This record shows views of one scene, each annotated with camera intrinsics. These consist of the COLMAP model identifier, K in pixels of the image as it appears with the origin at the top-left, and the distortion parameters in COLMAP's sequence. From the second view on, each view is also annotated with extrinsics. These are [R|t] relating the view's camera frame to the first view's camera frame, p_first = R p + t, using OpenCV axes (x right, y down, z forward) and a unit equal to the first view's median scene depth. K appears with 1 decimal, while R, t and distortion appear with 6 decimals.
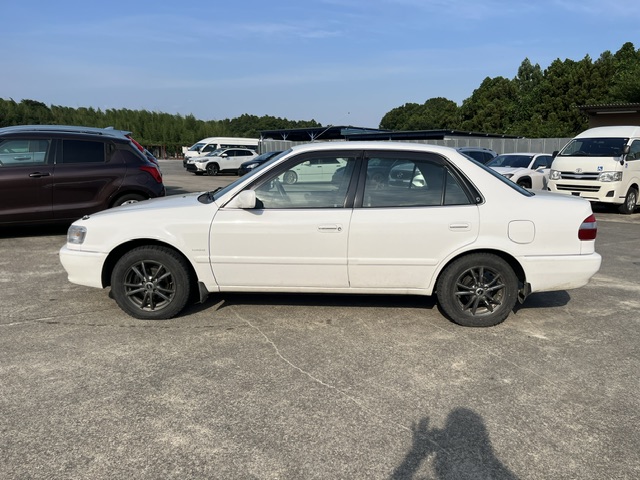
lens RADIAL K [[484.7, 0, 325.3], [0, 484.7, 250.4], [0, 0, 1]] dist [0.066862, -0.091301]
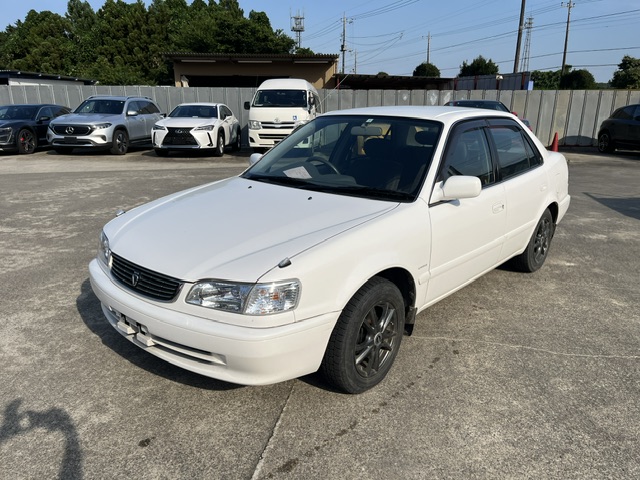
lens RADIAL K [[484.7, 0, 323.6], [0, 484.7, 240.7], [0, 0, 1]] dist [0.066862, -0.091301]
pose [[0.659337, -0.215748, 0.720227, -0.056107], [0.150381, 0.976429, 0.154828, -0.011159], [-0.736655, 0.006225, 0.676240, 0.039363]]
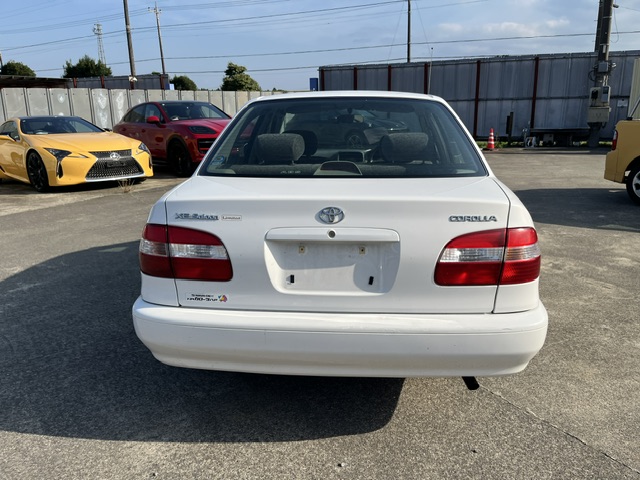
lens RADIAL K [[484.7, 0, 324.2], [0, 484.7, 236.8], [0, 0, 1]] dist [0.066862, -0.091301]
pose [[-0.059924, -0.269855, 0.961035, -0.017267], [0.208940, 0.938047, 0.276428, -0.022337], [-0.976091, 0.217363, 0.000172, 0.109258]]
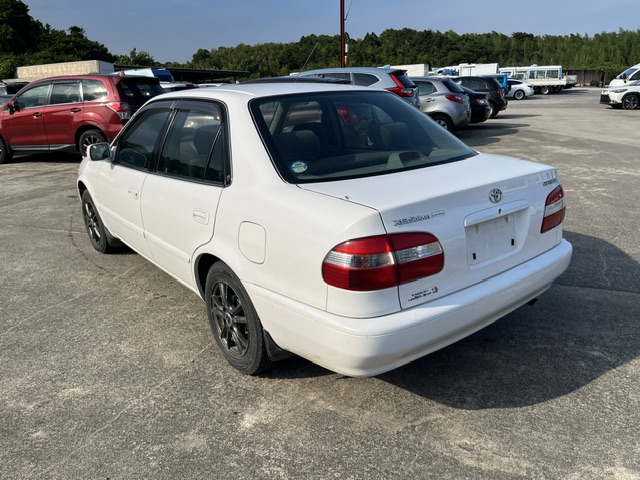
lens RADIAL K [[494.9, 0, 326.4], [0, 494.9, 234.3], [0, 0, 1]] dist [0.001232, -0.022481]
pose [[0.623226, 0.196139, -0.757046, 0.057988], [-0.117845, 0.980538, 0.157029, -0.009679], [0.773112, -0.008650, 0.634211, 0.044674]]
